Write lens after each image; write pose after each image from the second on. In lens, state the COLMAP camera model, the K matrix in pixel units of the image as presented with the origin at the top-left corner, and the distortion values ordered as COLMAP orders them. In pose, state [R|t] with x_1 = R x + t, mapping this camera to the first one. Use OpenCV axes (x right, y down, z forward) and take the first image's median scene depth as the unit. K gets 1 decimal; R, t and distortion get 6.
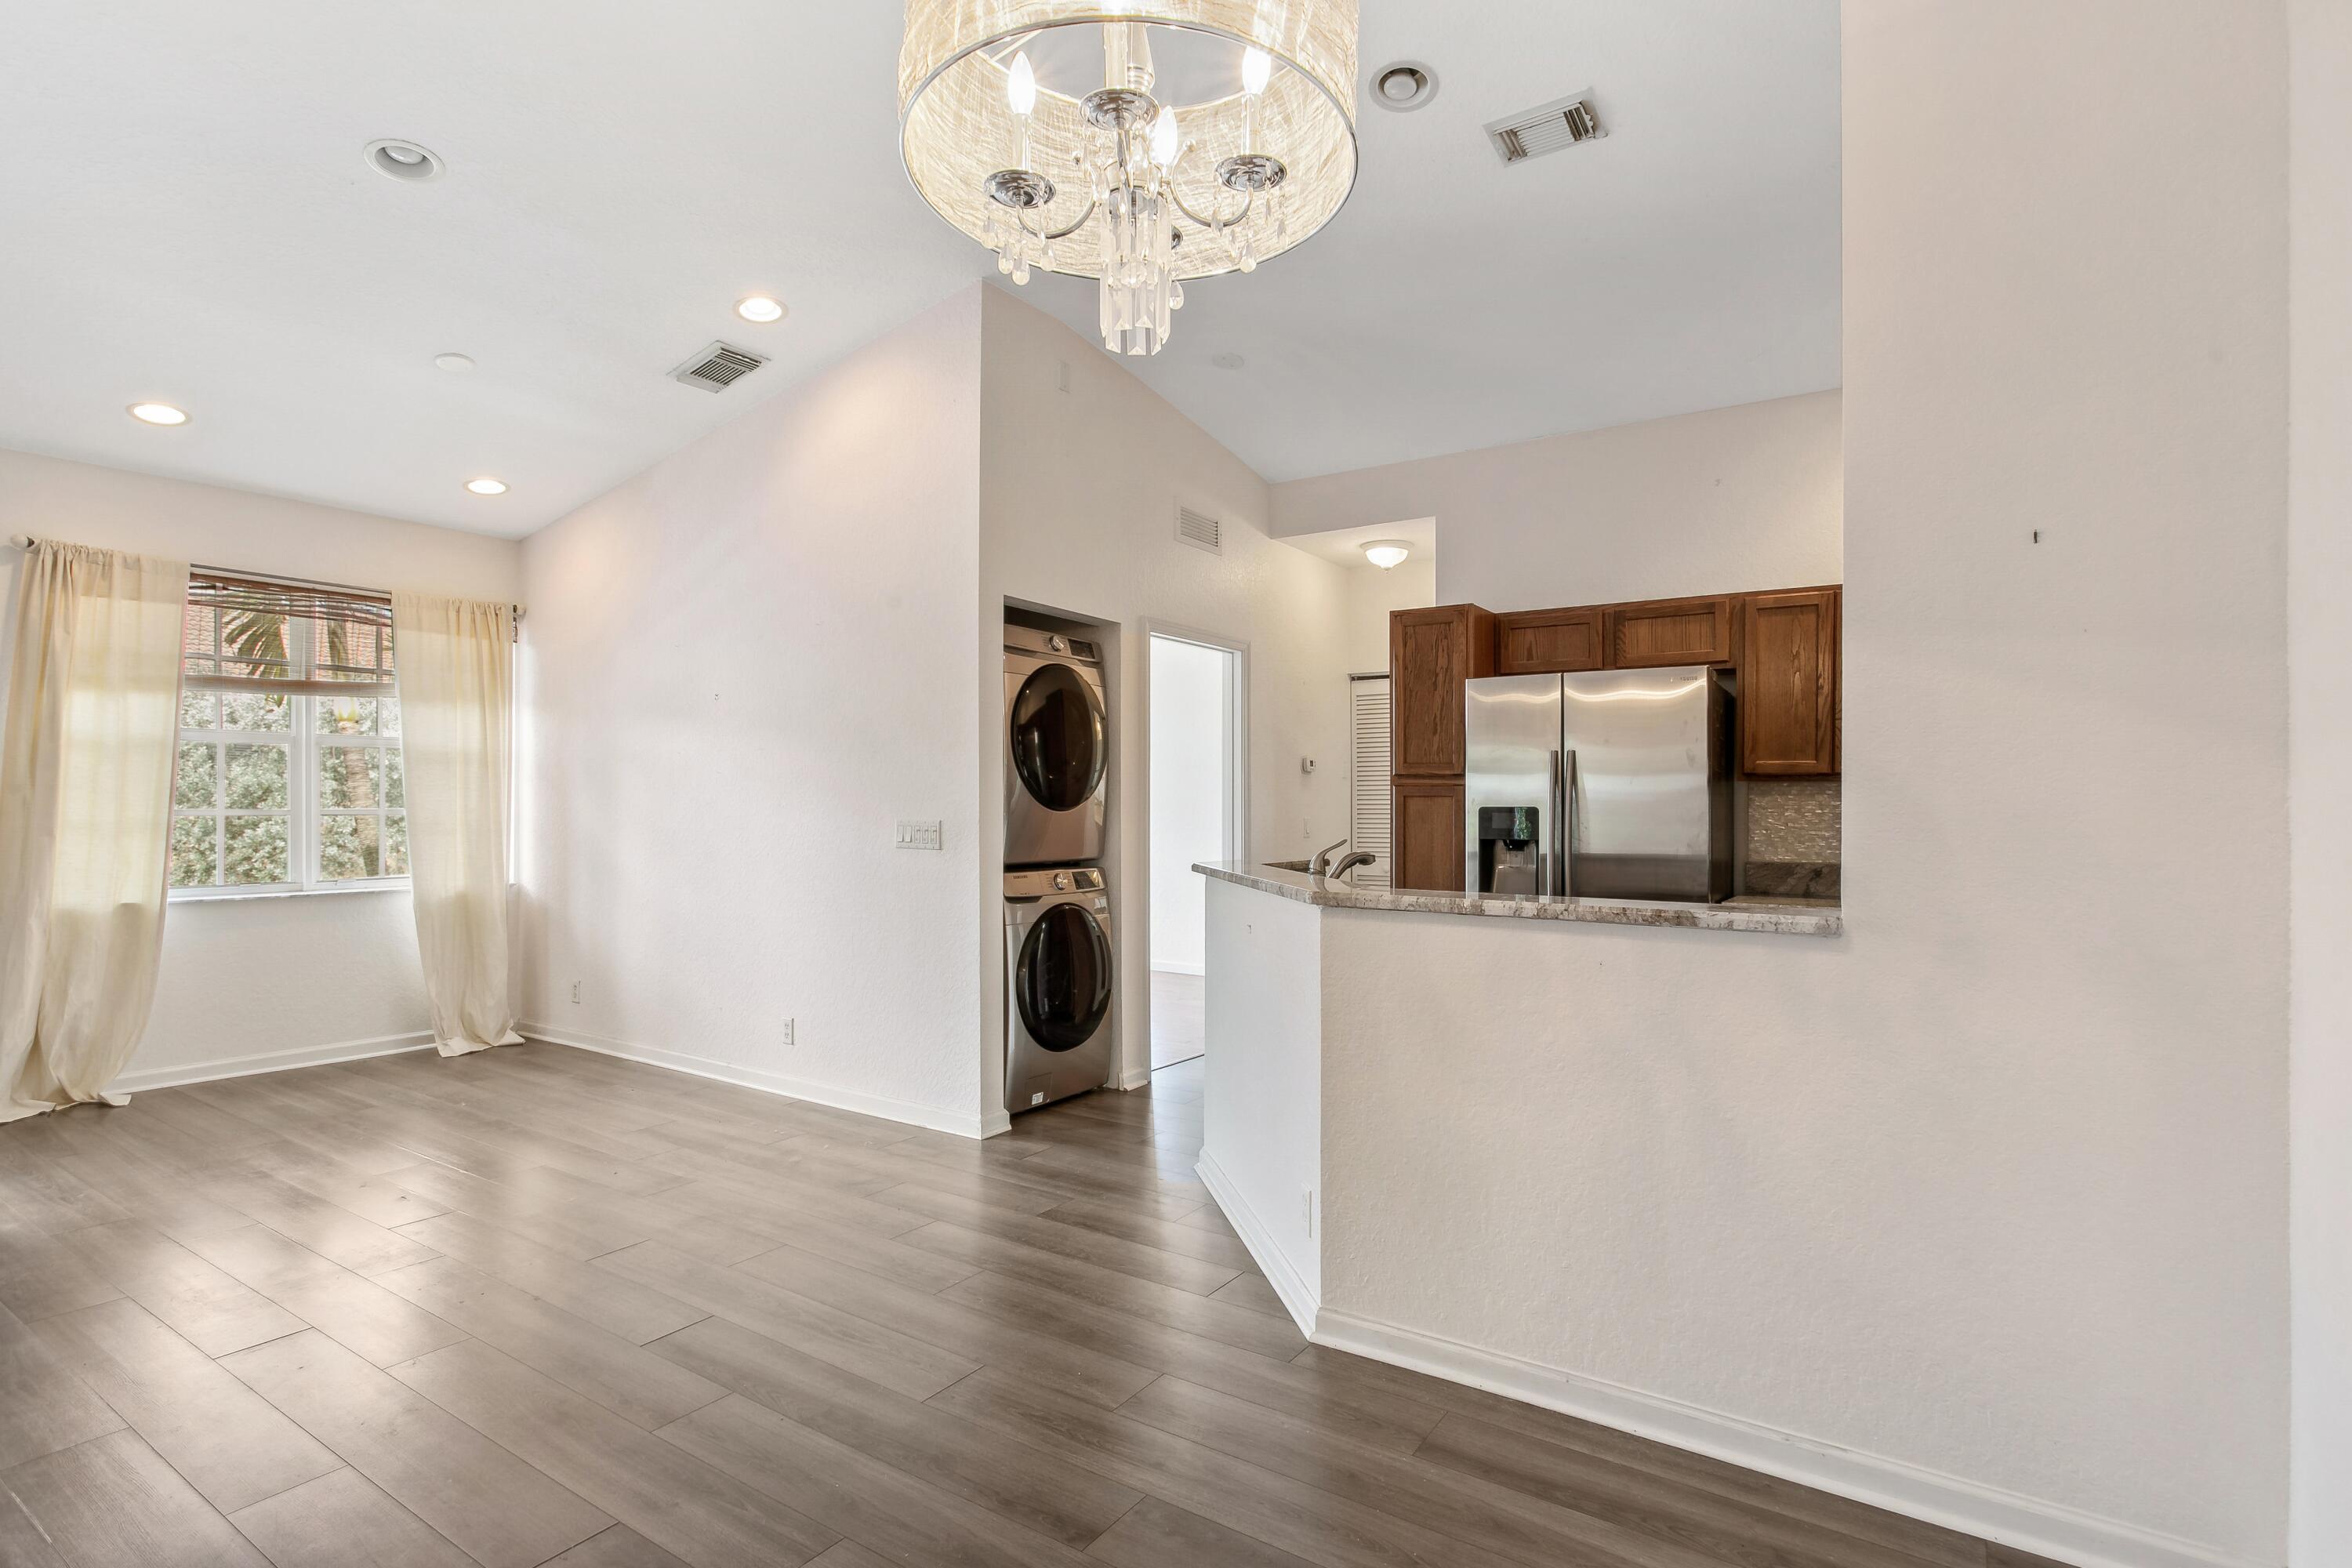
lens RADIAL K [[1168.3, 0, 1170.2], [0, 1168.3, 847.2], [0, 0, 1]] dist [-0.000243, 0.000033]
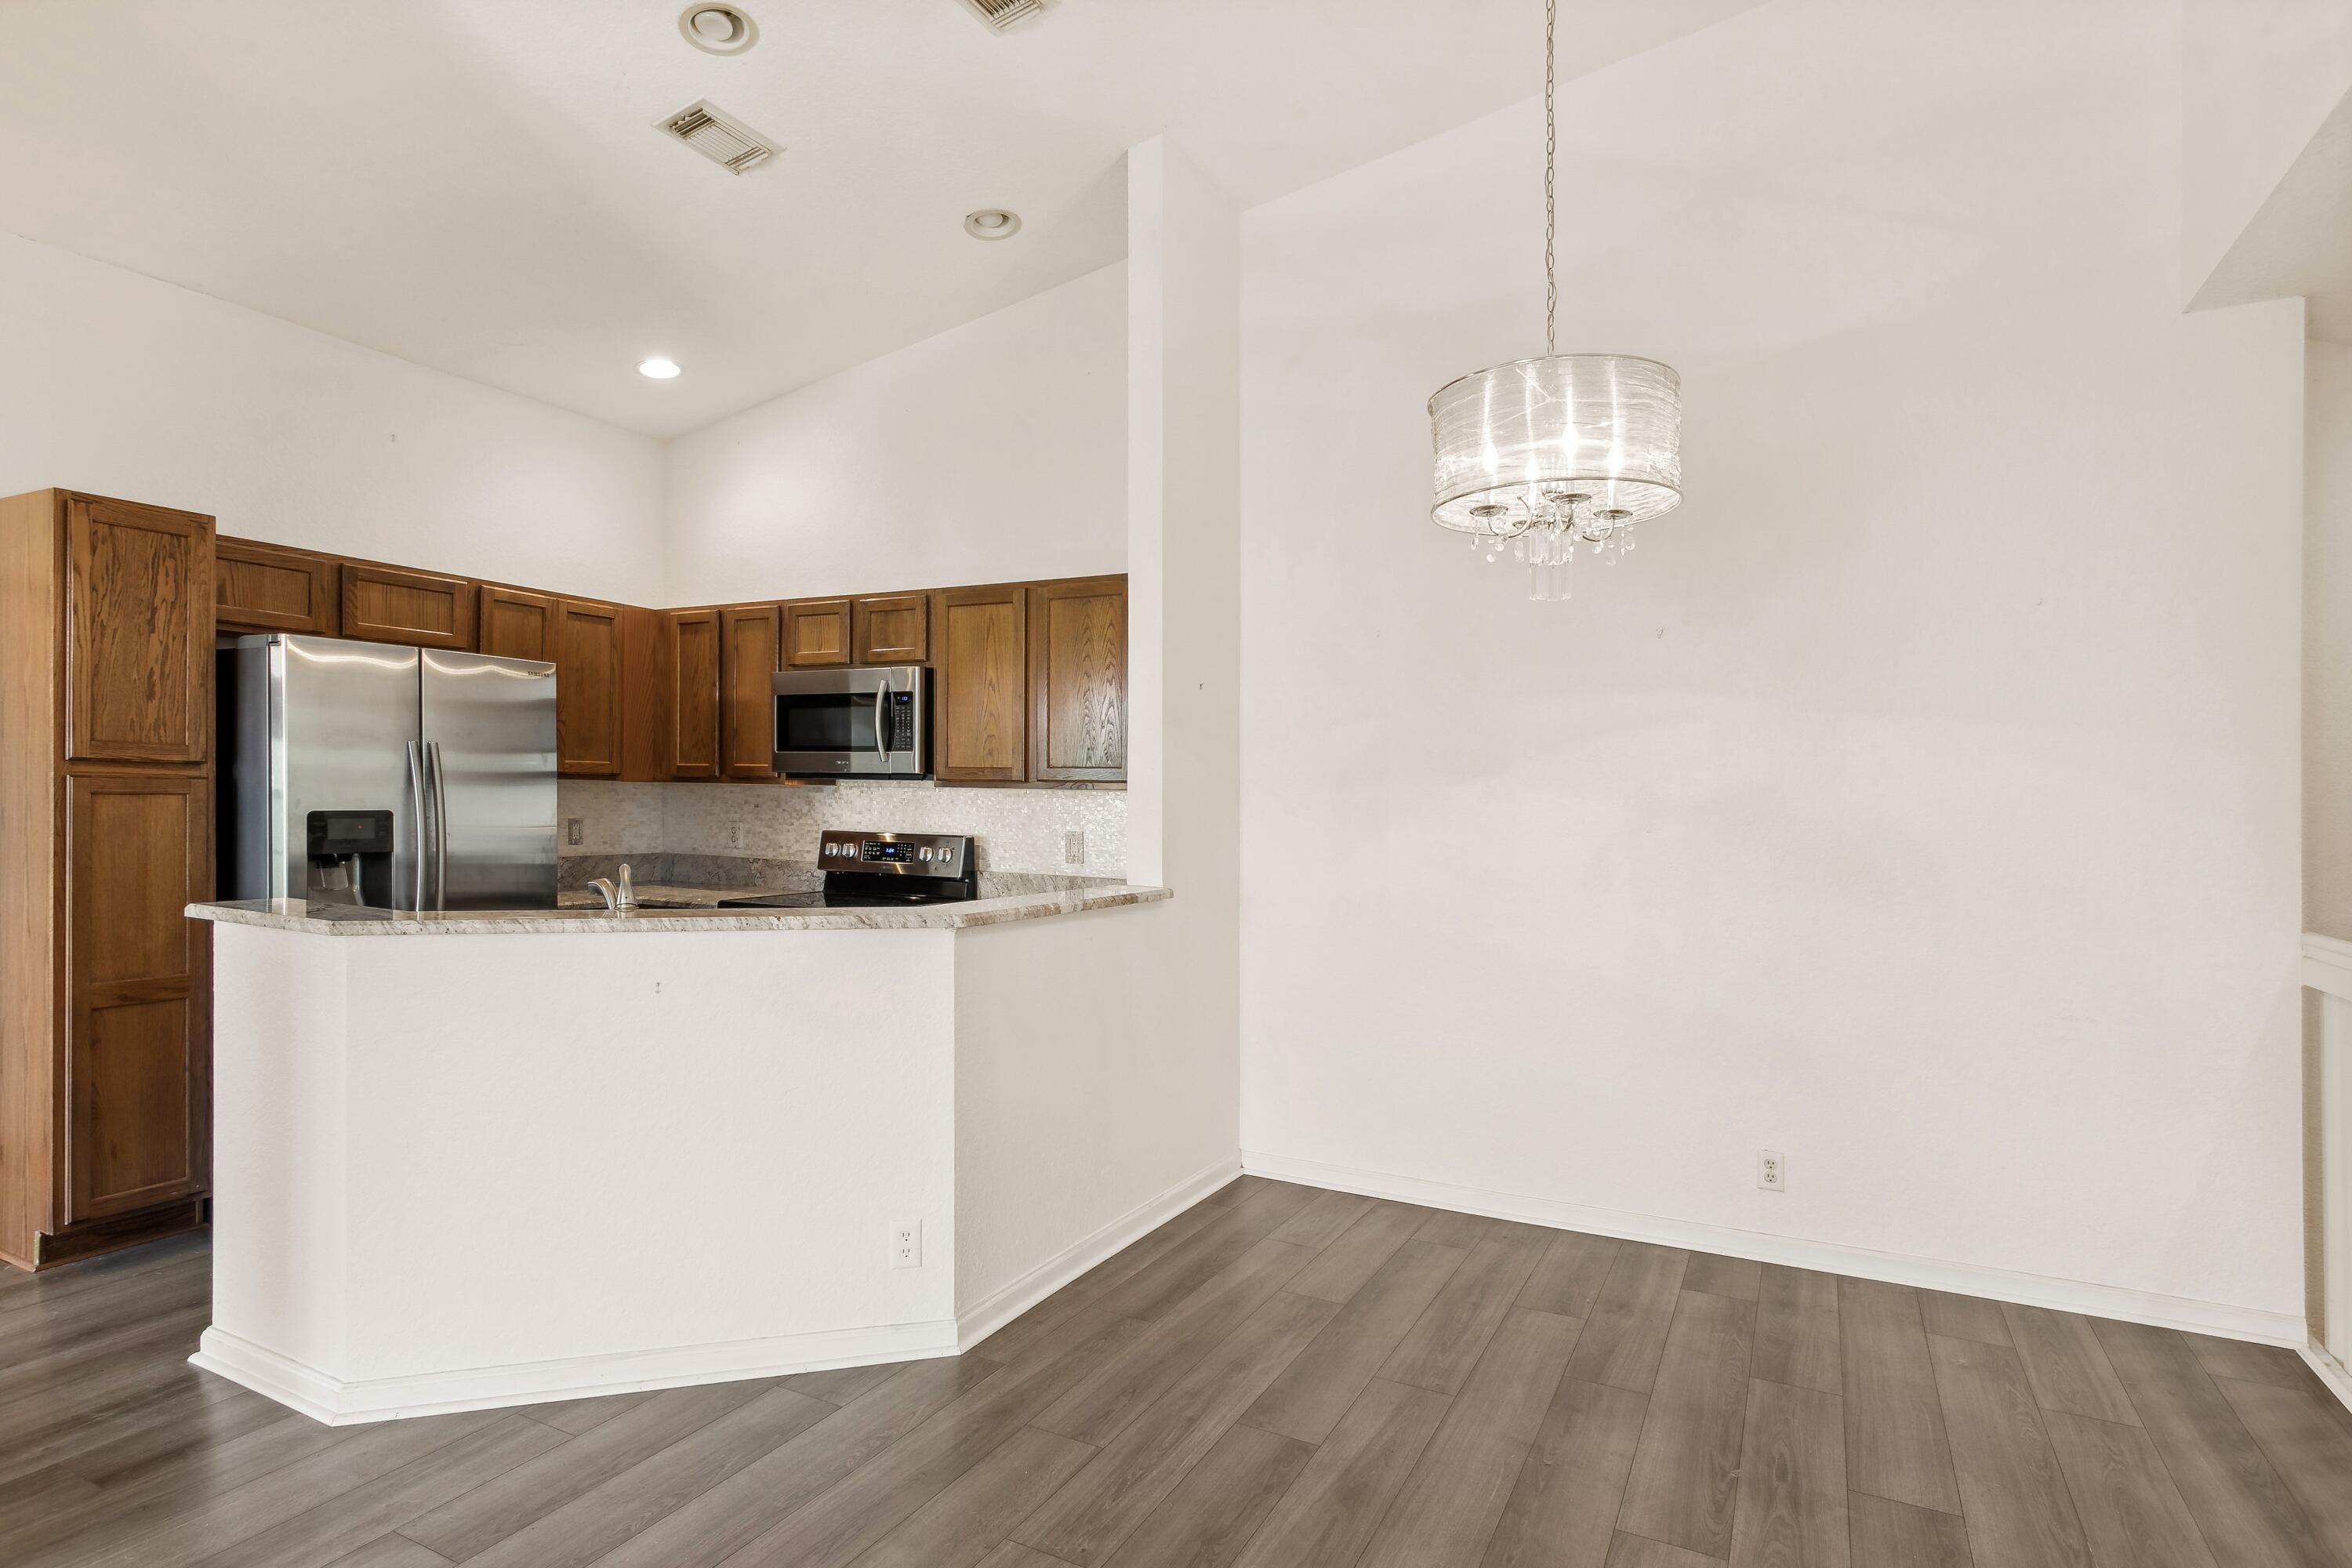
lens RADIAL K [[1239.3, 0, 1163.3], [0, 1239.3, 822.4], [0, 0, 1]] dist [0.004395, 0.001513]
pose [[-0.105105, -0.033006, 0.993913, -0.576229], [0.017930, 0.999224, 0.035078, -0.045798], [-0.994299, 0.021508, -0.104431, 0.555500]]
